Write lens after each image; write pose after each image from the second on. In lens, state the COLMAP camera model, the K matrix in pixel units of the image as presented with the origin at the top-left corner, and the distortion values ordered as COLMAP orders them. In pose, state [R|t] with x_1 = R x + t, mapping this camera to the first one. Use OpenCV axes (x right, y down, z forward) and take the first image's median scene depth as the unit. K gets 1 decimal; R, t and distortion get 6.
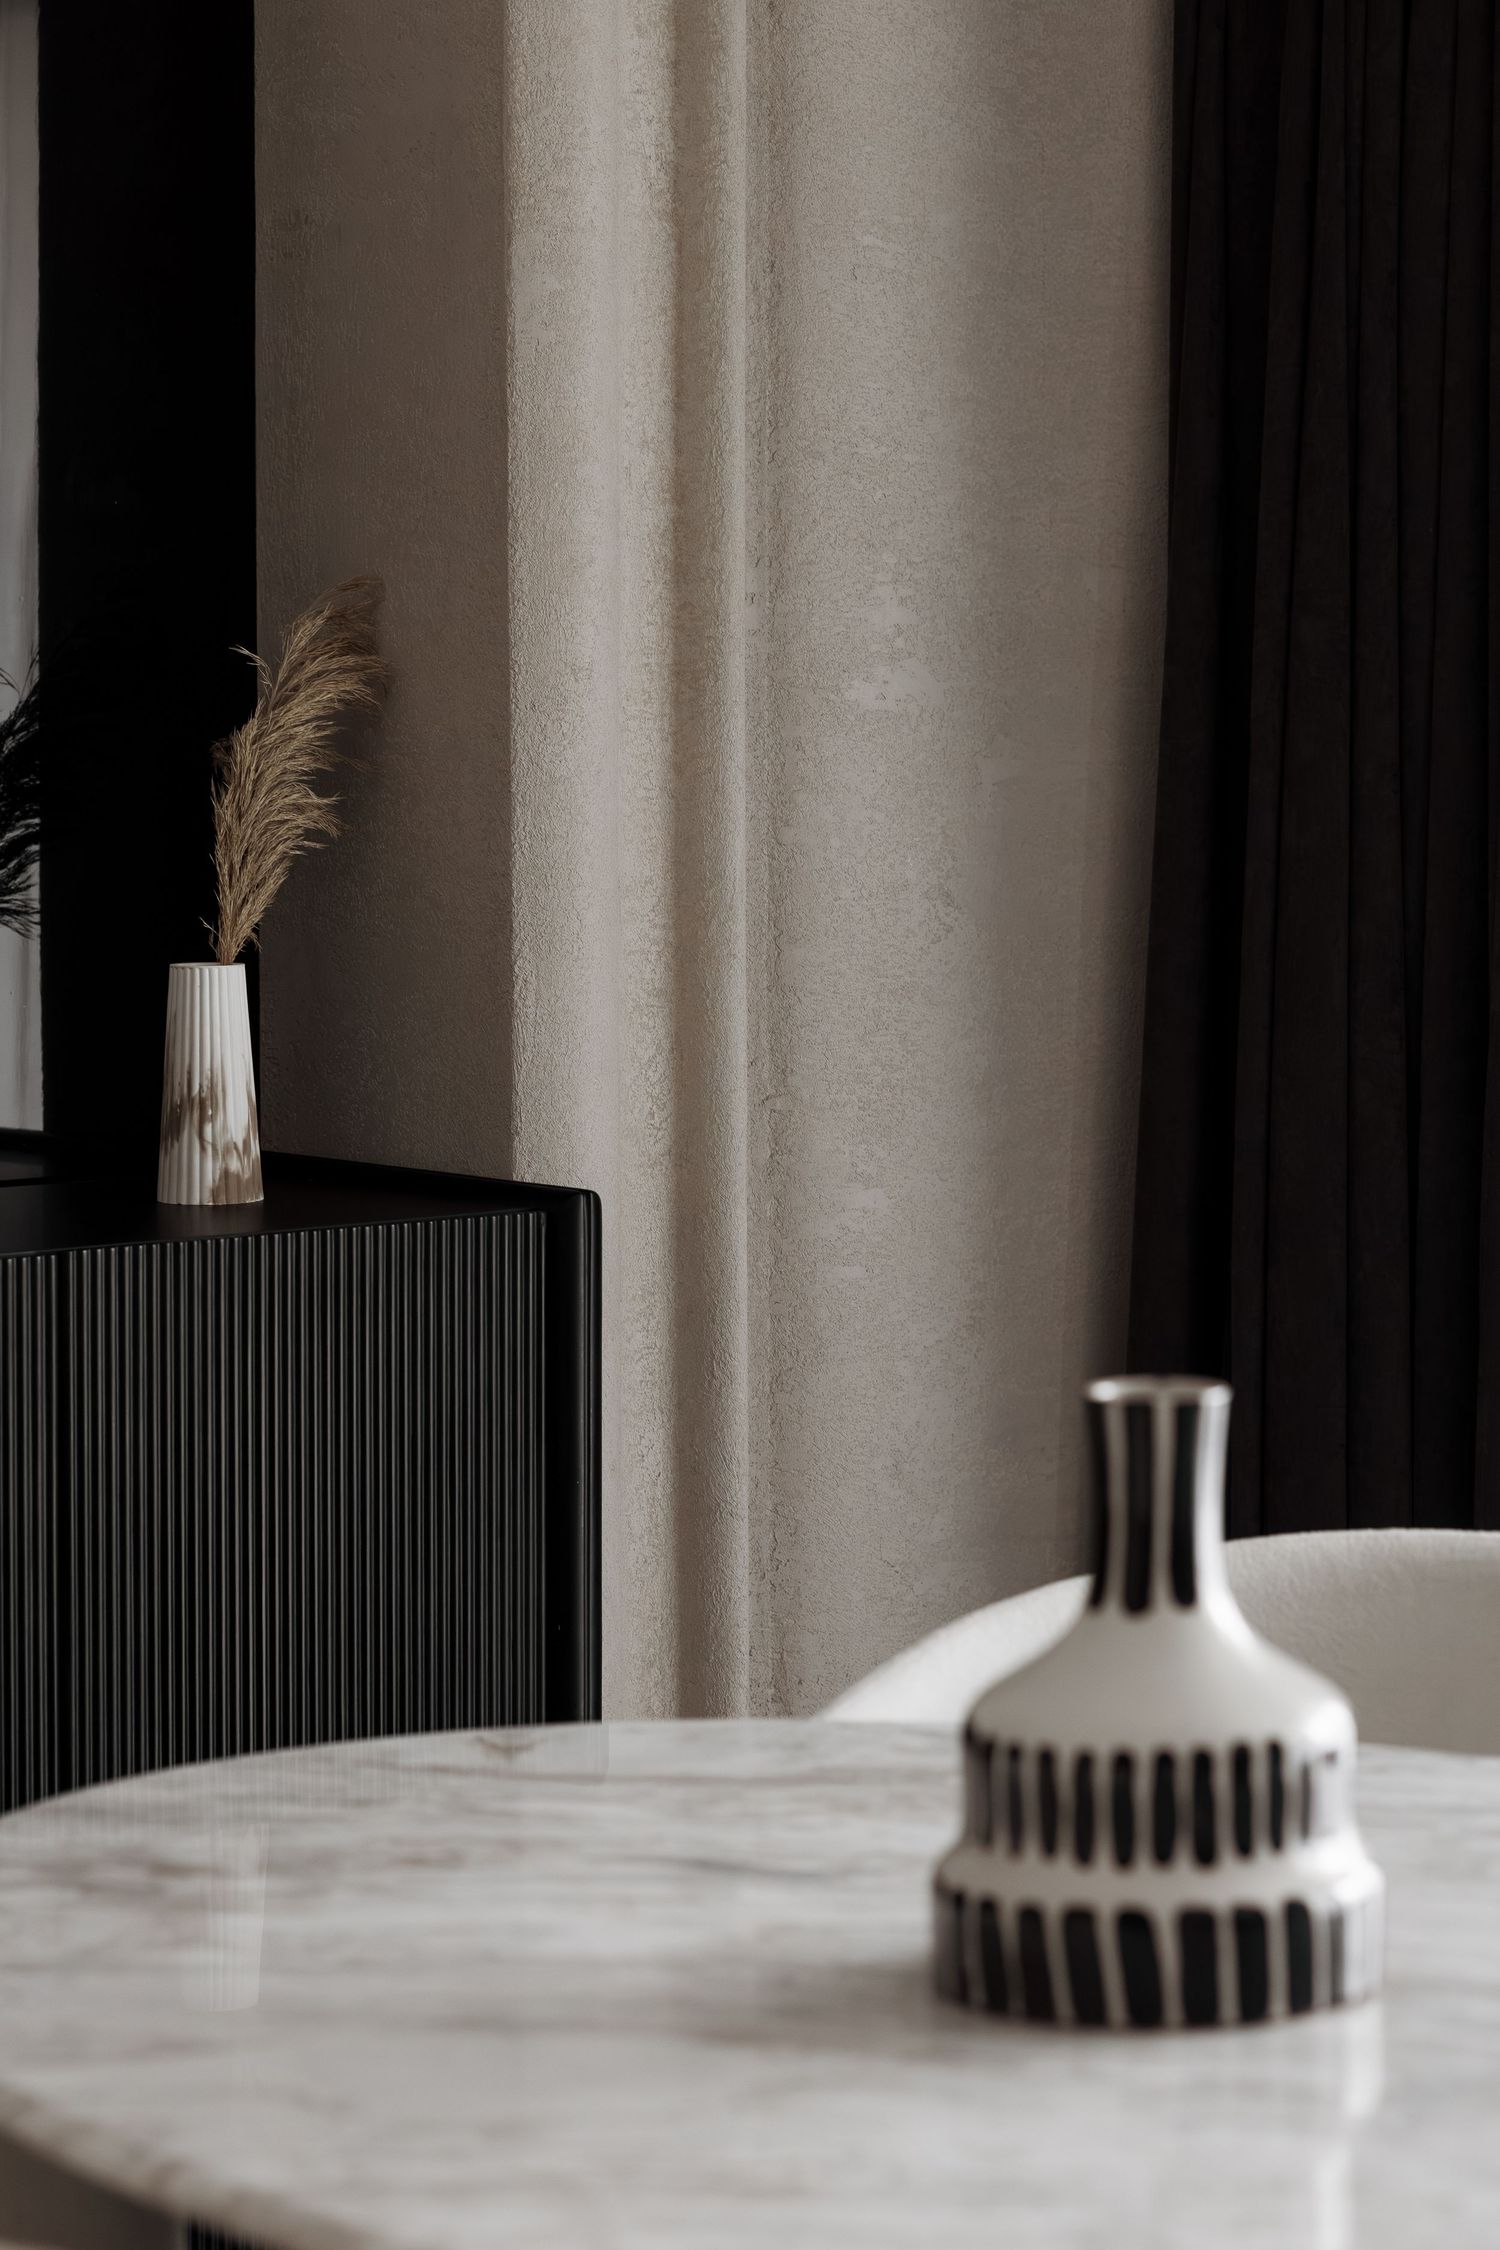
lens RADIAL K [[5305.0, 0, 771.7], [0, 5305.0, 1109.8], [0, 0, 1]] dist [-0.118559, 0.000000]
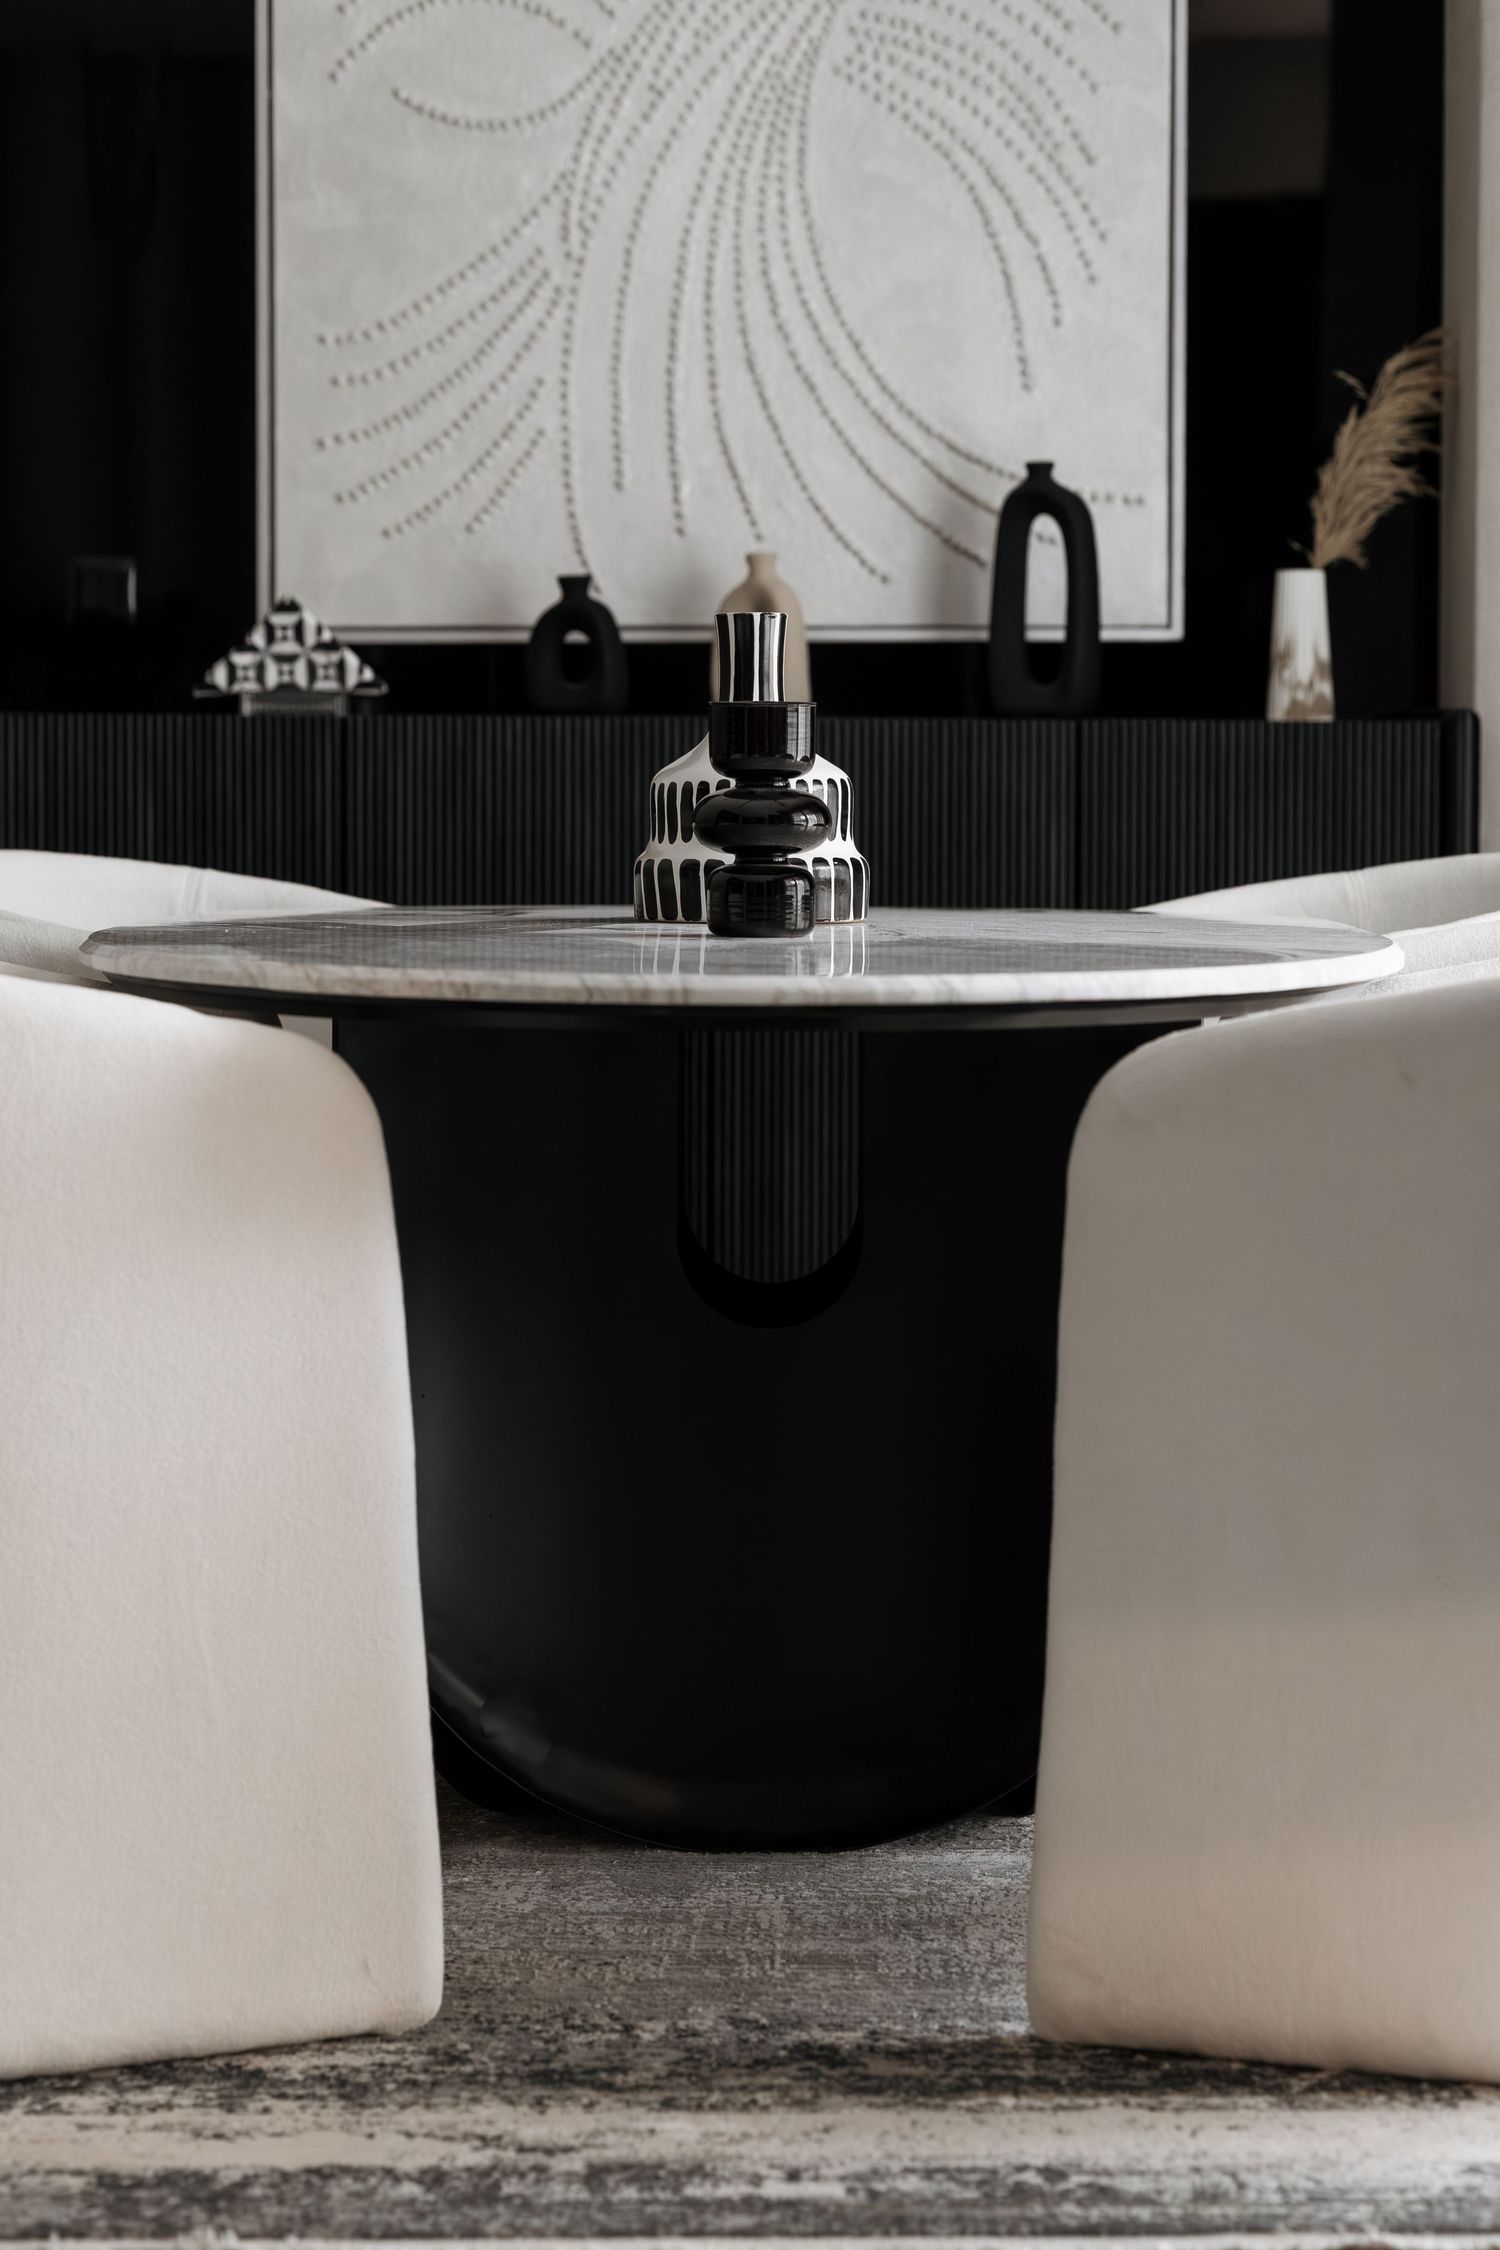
lens RADIAL K [[5573.7, 0, 997.8], [0, 5573.7, 1113.8], [0, 0, 1]] dist [-0.000654, 0.000000]
pose [[0.772301, 0.041577, -0.633895, 0.866069], [-0.053503, 0.998568, 0.000311, 0.135274], [0.633000, 0.033676, 0.773419, -0.331467]]
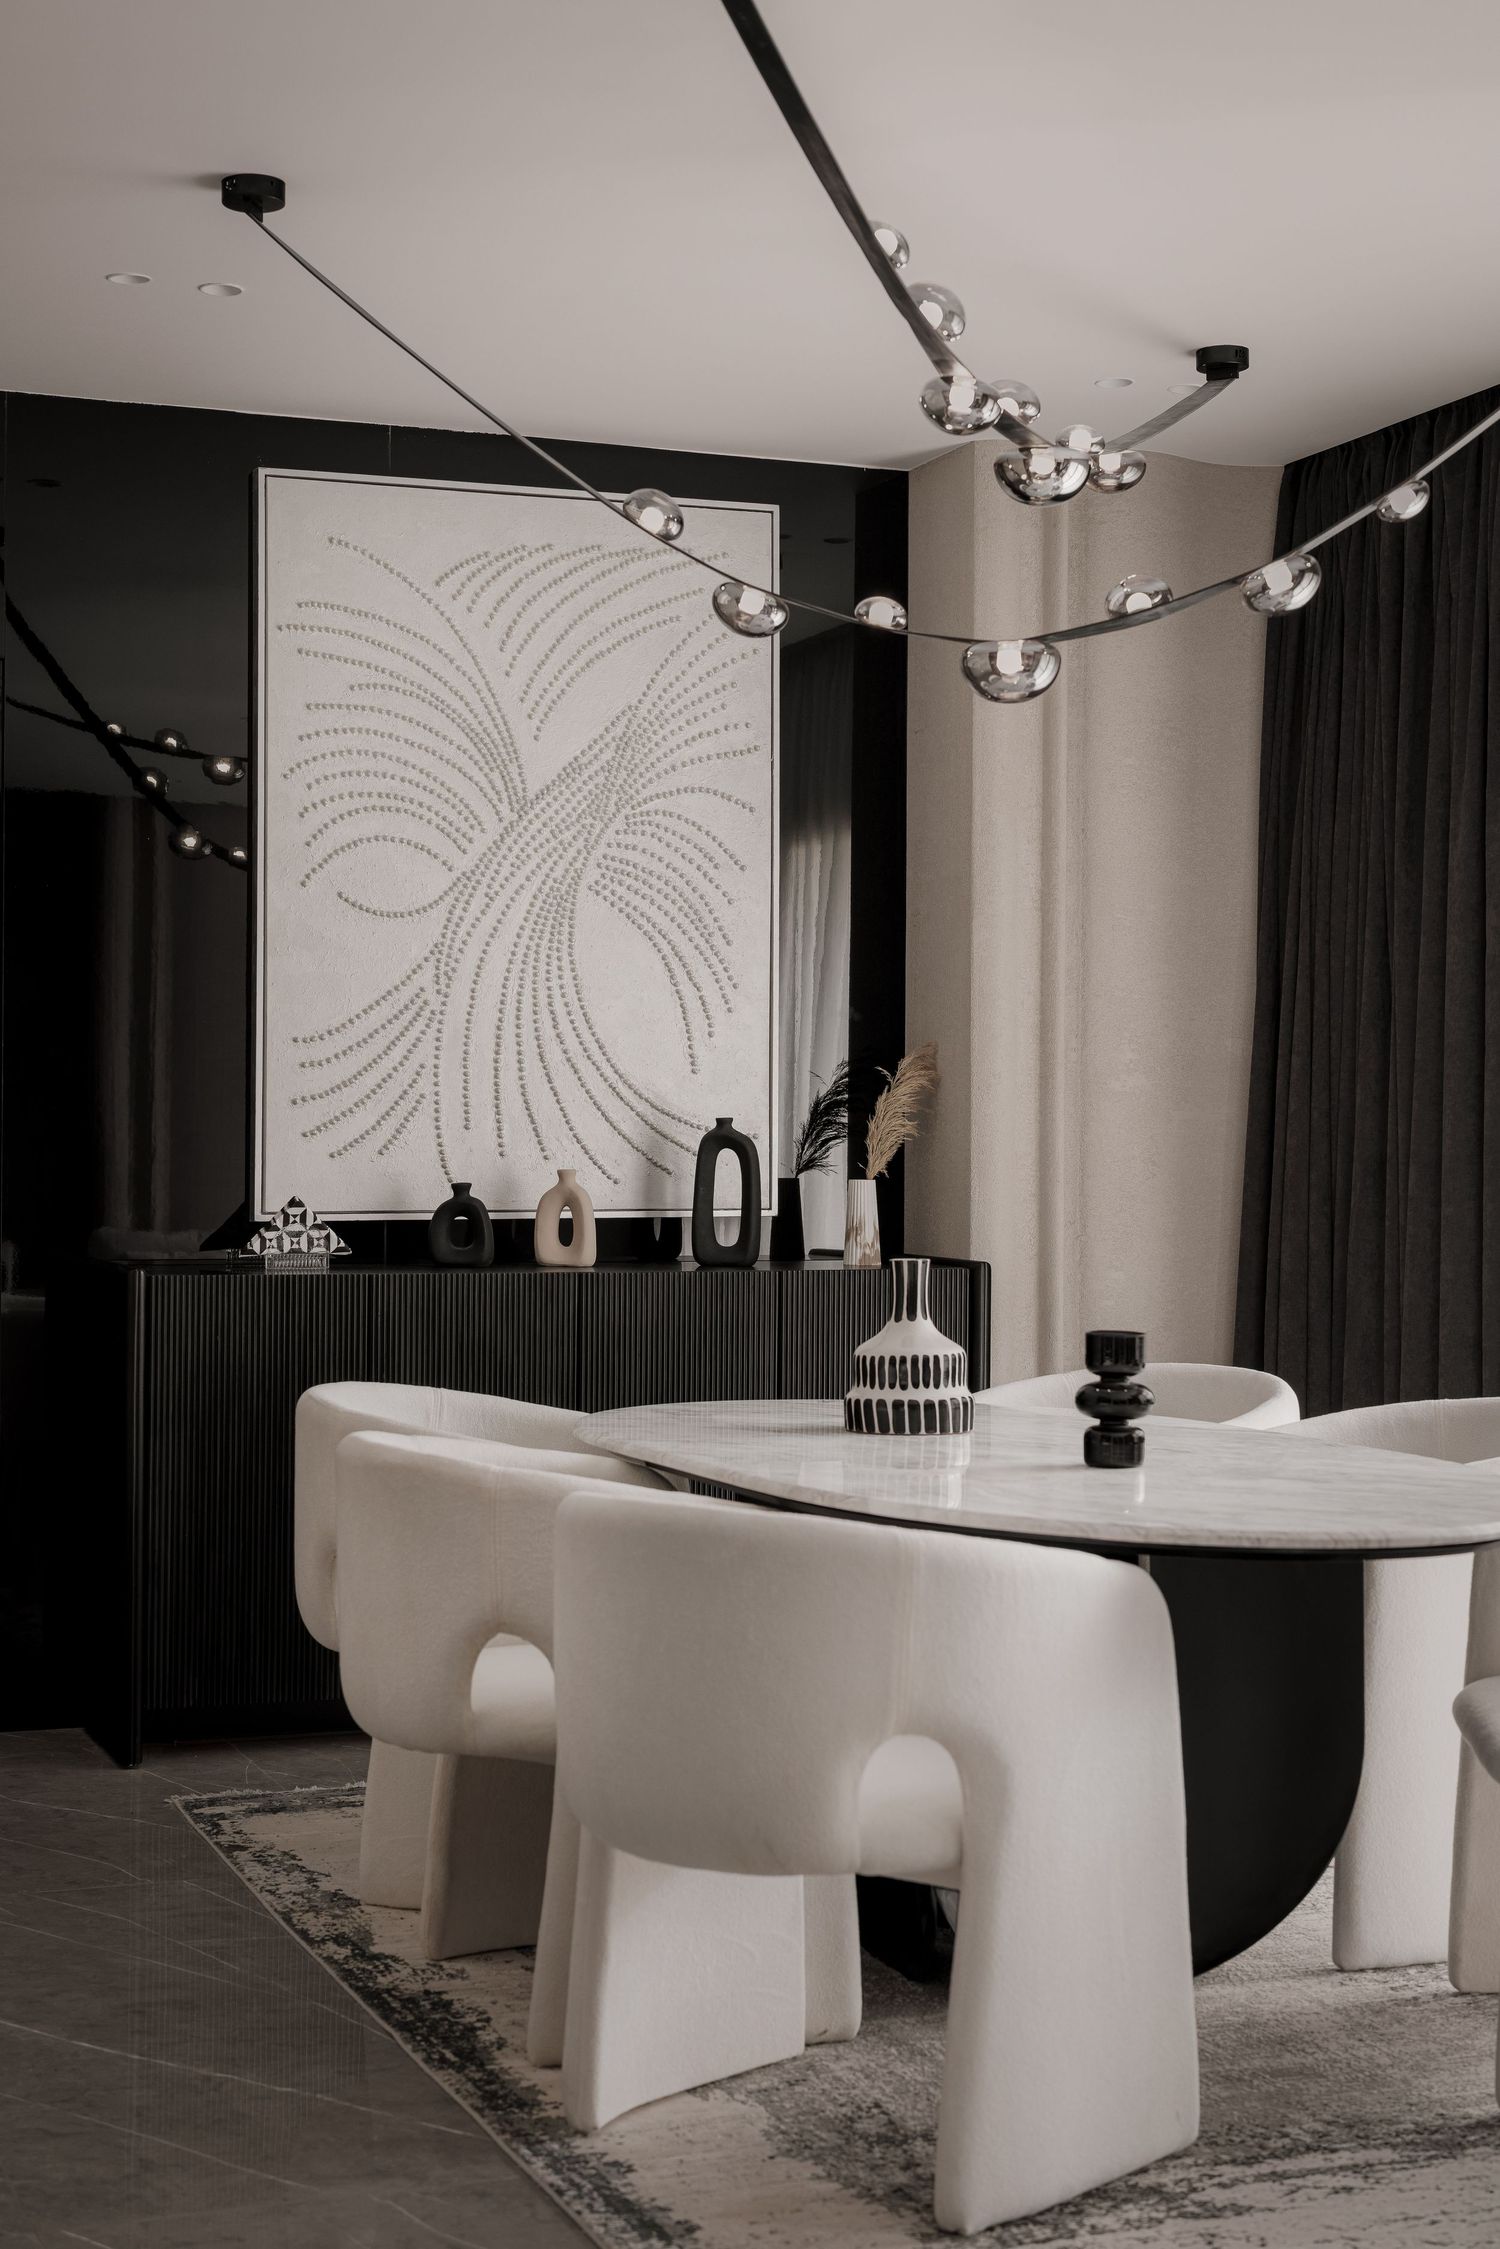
lens RADIAL K [[3238.7, 0, 700.3], [0, 3238.7, 1120.0], [0, 0, 1]] dist [0.012540, 0.000000]
pose [[0.938941, 0.001627, -0.344074, 0.391752], [-0.031582, 0.996175, -0.081473, 0.080611], [0.342625, 0.087365, 0.935401, -0.612158]]
